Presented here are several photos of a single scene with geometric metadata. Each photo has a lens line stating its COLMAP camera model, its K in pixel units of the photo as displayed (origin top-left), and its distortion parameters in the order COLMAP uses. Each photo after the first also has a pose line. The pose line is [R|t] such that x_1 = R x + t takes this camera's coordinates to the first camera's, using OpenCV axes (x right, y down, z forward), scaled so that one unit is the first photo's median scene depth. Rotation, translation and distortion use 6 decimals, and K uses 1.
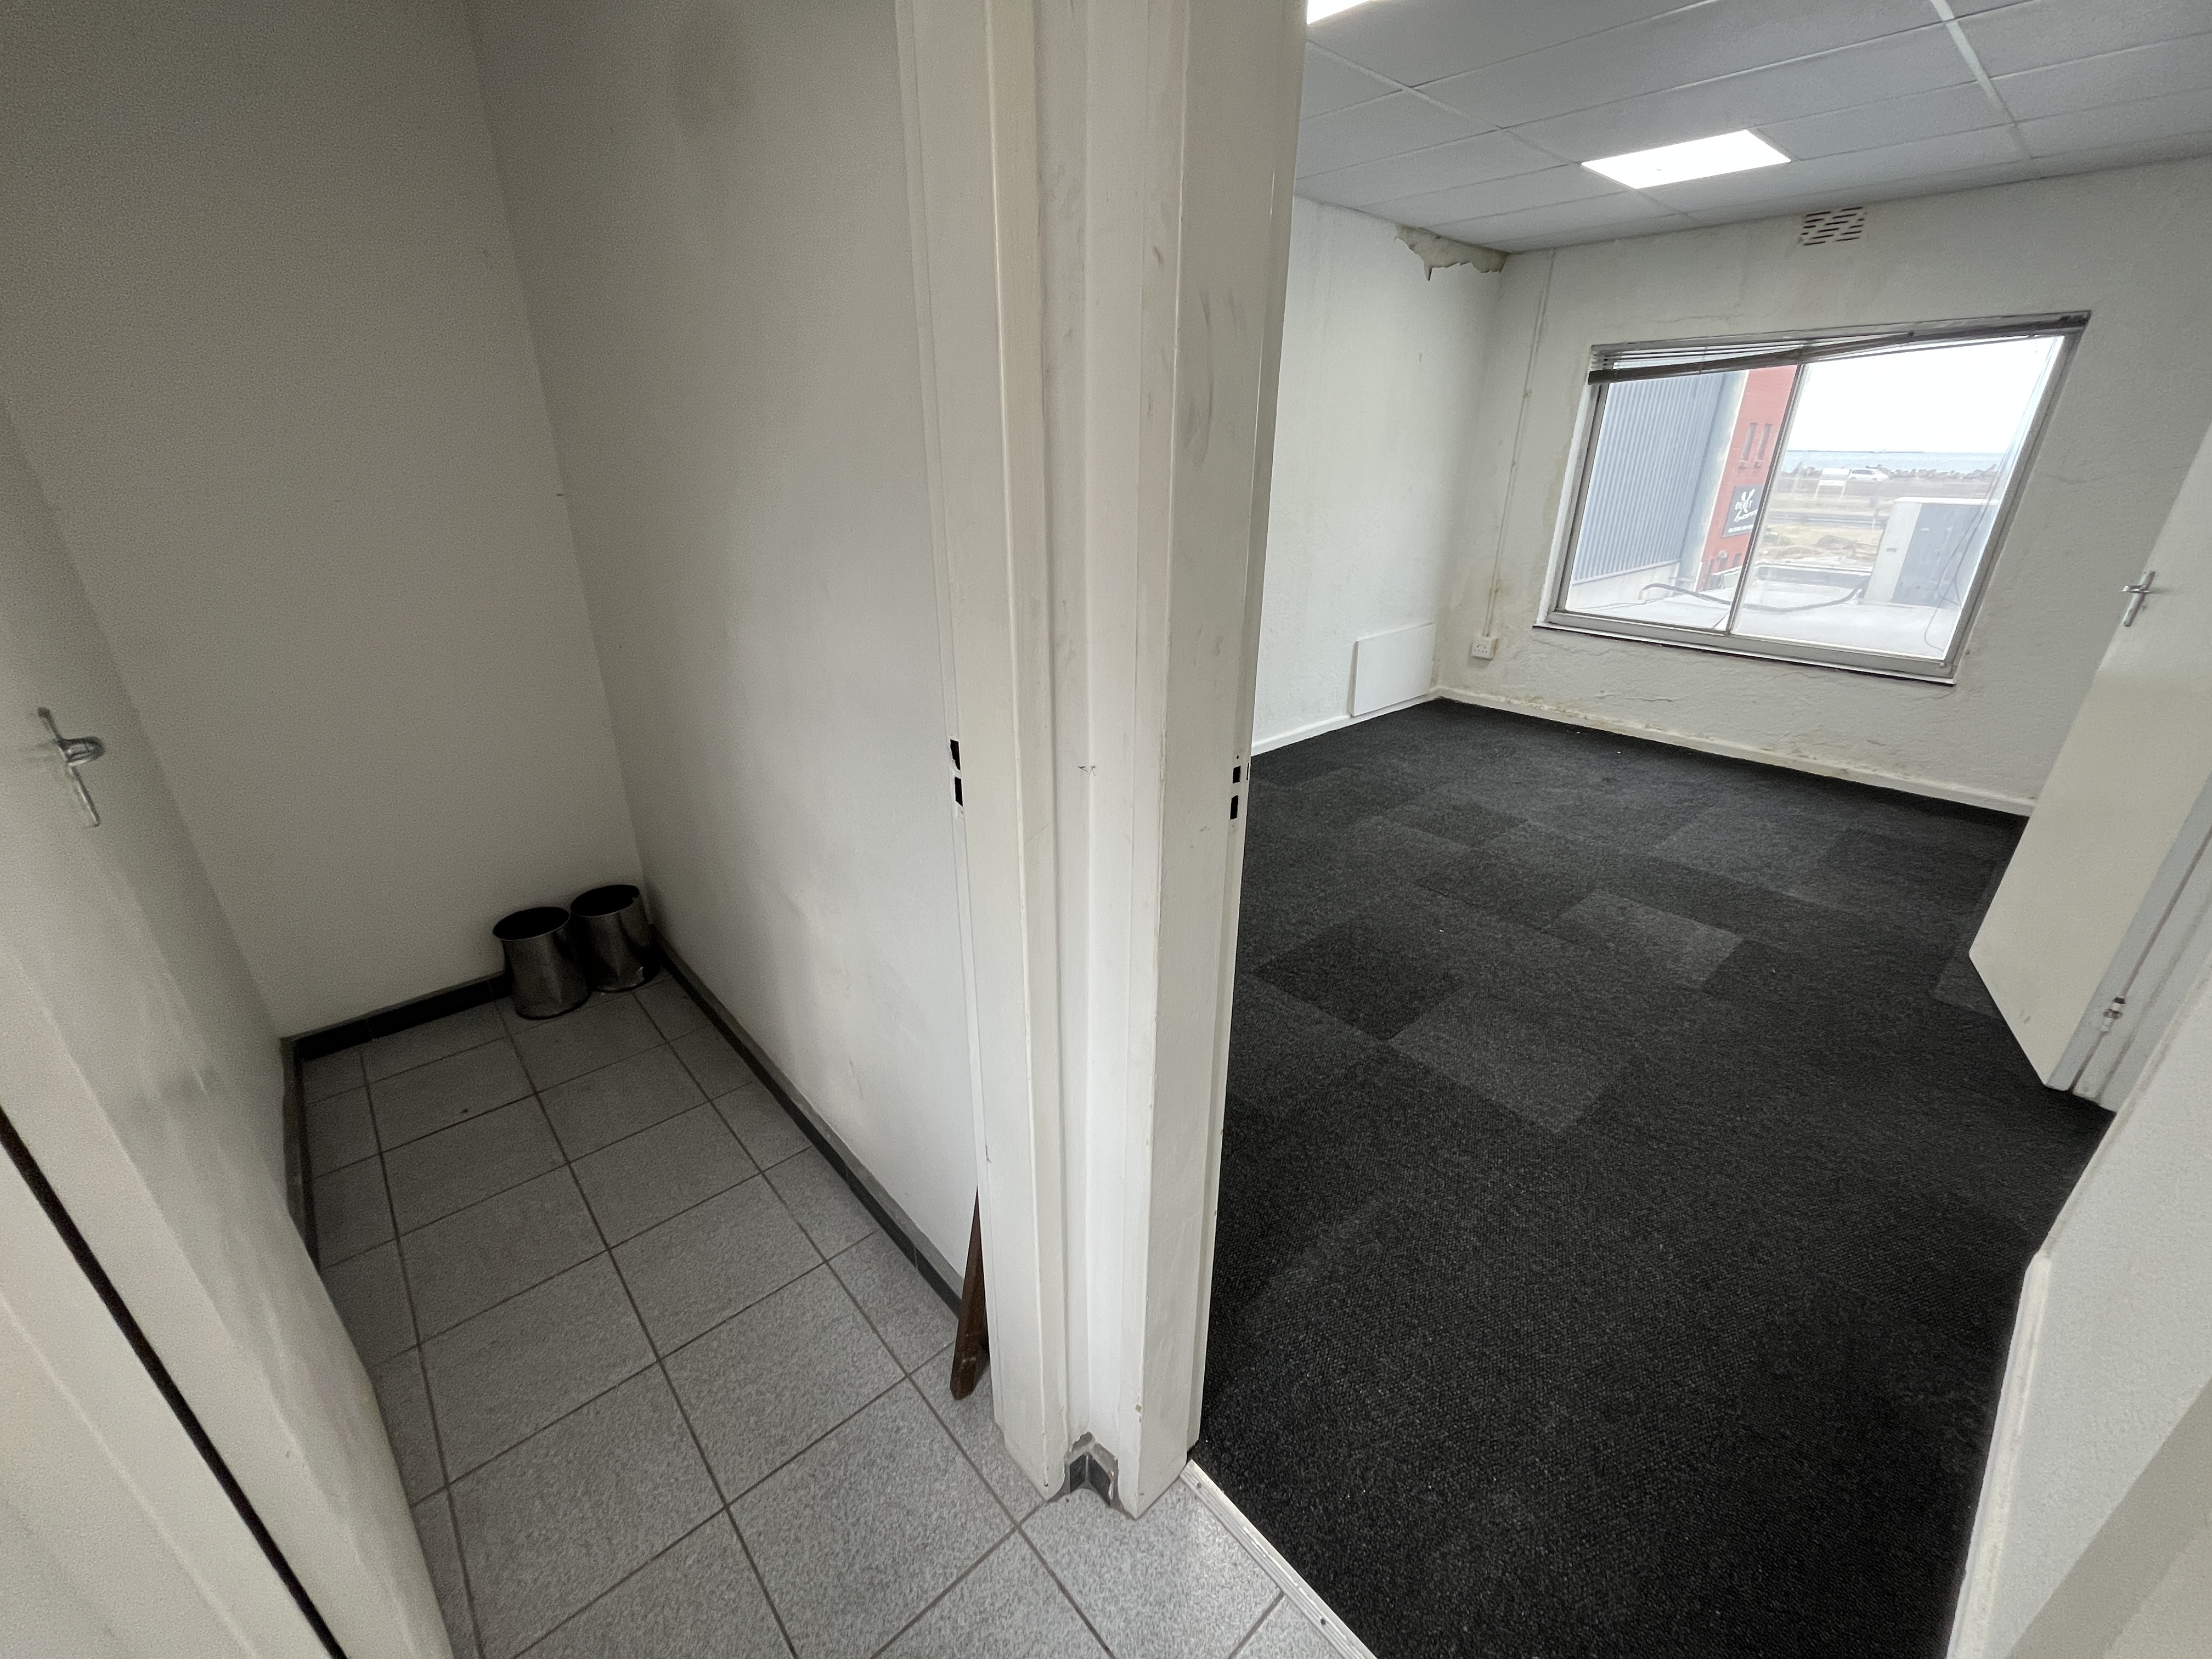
lens RADIAL K [[894.5, 0, 1095.6], [0, 894.5, 827.6], [0, 0, 1]] dist [-0.003081, -0.000466]
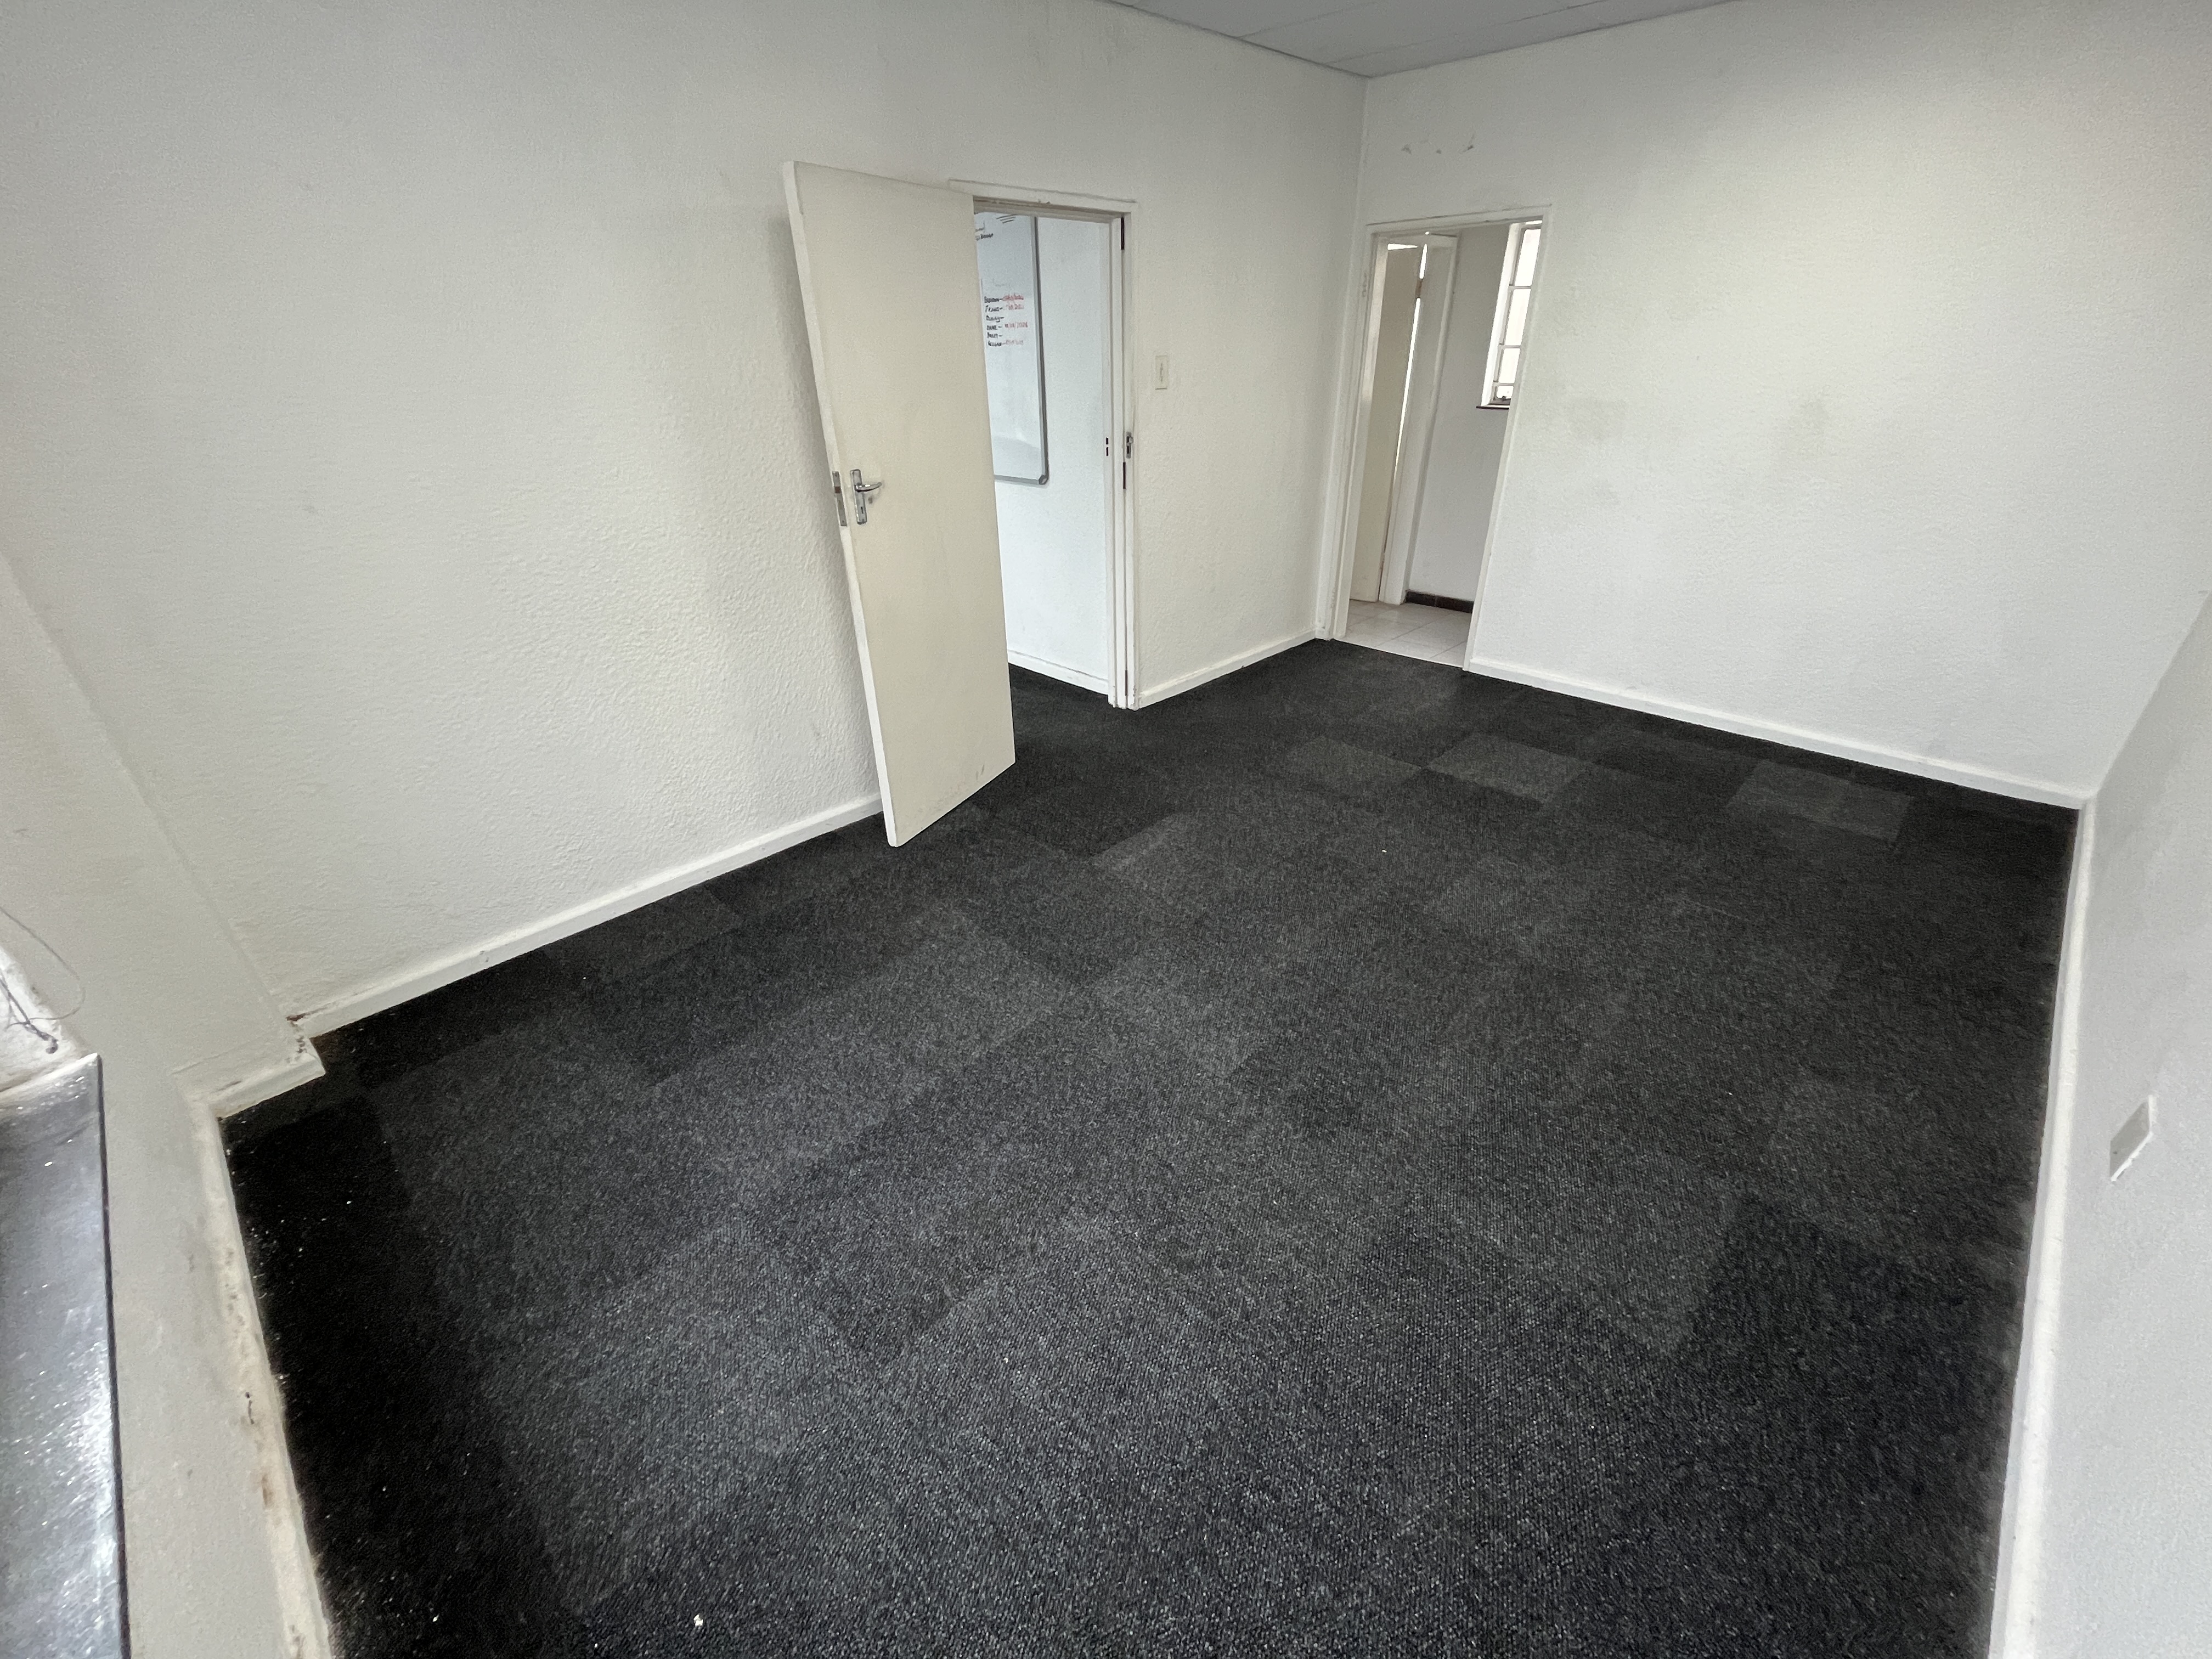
lens RADIAL K [[894.5, 0, 1095.6], [0, 894.5, 827.6], [0, 0, 1]] dist [-0.003081, -0.000466]
pose [[-0.997434, 0.053546, -0.047512, 0.811562], [-0.003391, 0.627619, 0.778513, -0.722423], [0.071506, 0.776677, -0.625827, 1.702485]]
